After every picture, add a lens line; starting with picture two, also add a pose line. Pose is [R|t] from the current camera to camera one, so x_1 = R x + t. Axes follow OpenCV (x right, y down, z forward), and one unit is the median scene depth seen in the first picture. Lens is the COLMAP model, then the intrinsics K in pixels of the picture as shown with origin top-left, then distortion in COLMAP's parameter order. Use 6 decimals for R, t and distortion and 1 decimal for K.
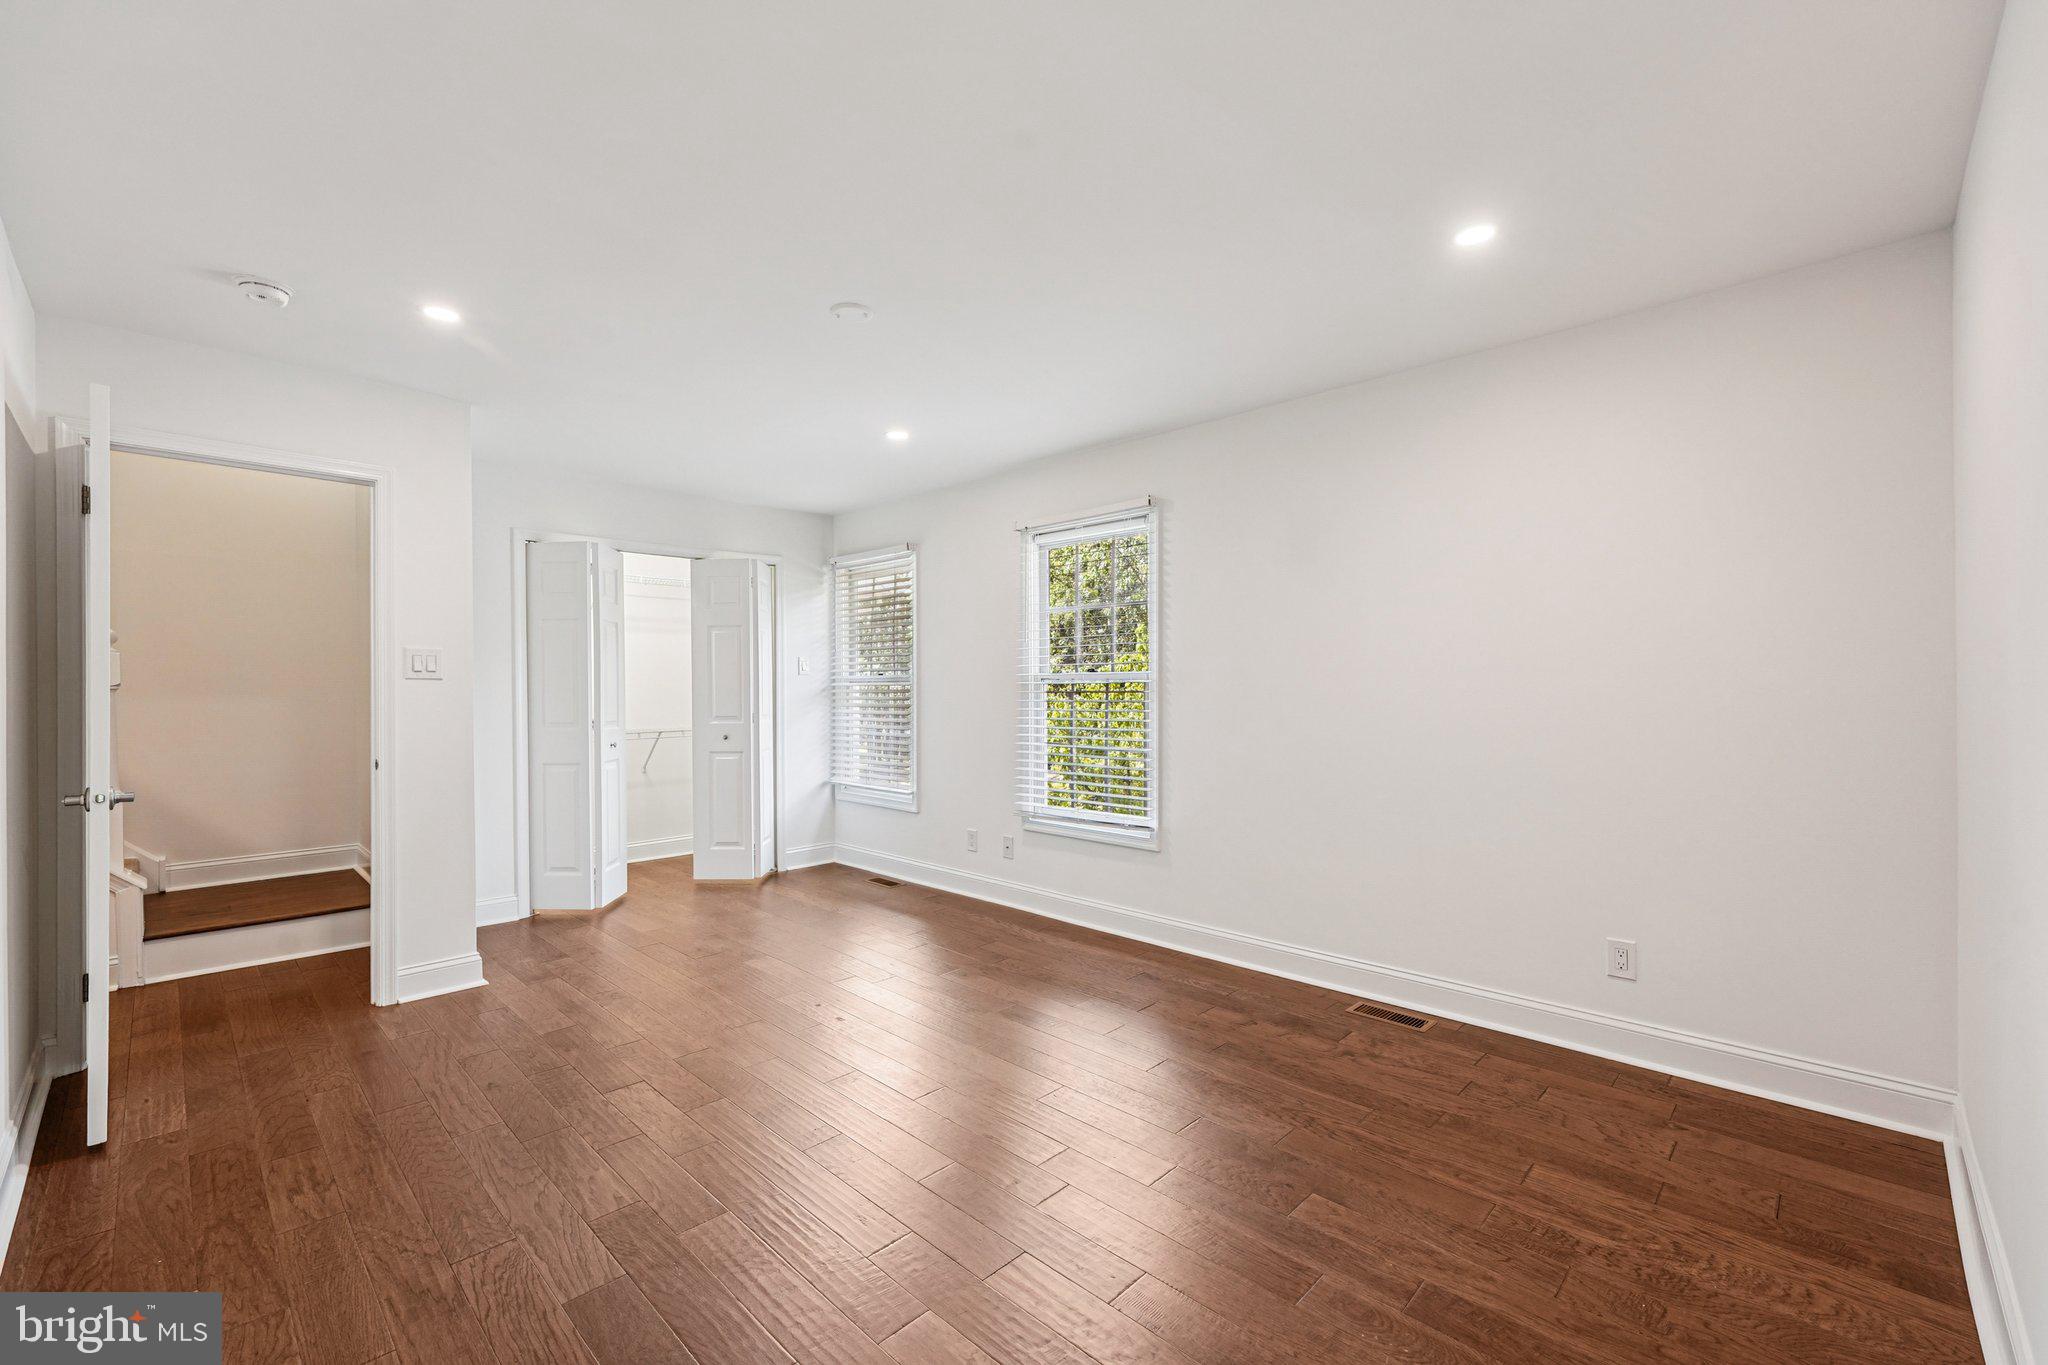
lens RADIAL K [[844.3, 0, 1003.3], [0, 844.3, 683.2], [0, 0, 1]] dist [-0.001864, 0.001234]
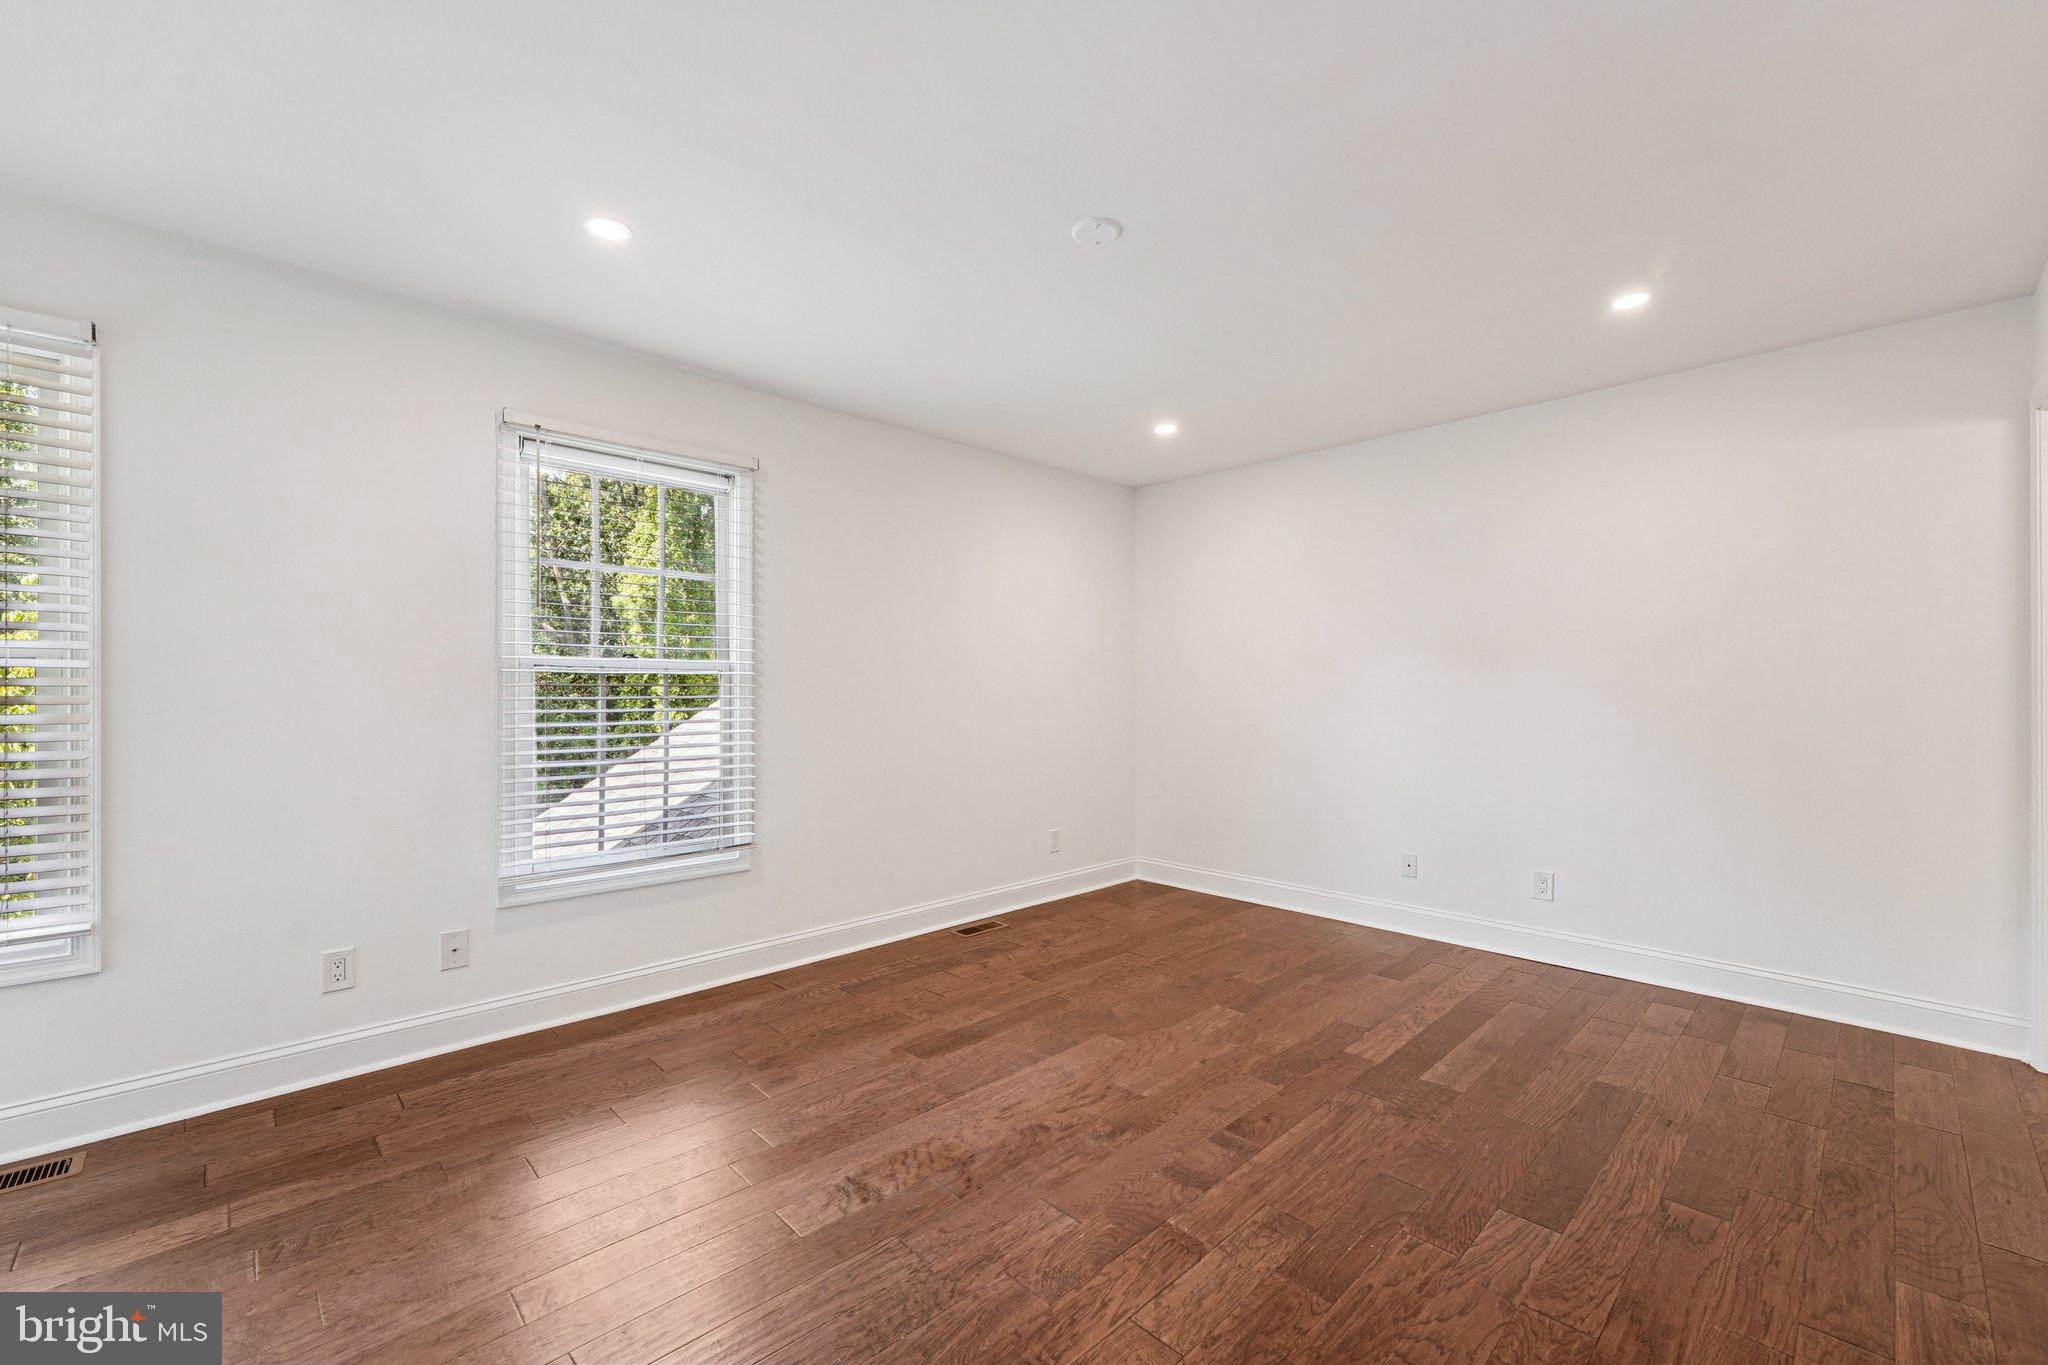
lens RADIAL K [[844.3, 0, 1026.6], [0, 844.3, 689.4], [0, 0, 1]] dist [-0.001864, 0.001234]
pose [[0.011787, 0.000563, 0.999930, -0.803218], [-0.009308, 0.999957, -0.000454, 0.013396], [-0.999887, -0.009302, 0.011792, 0.830591]]
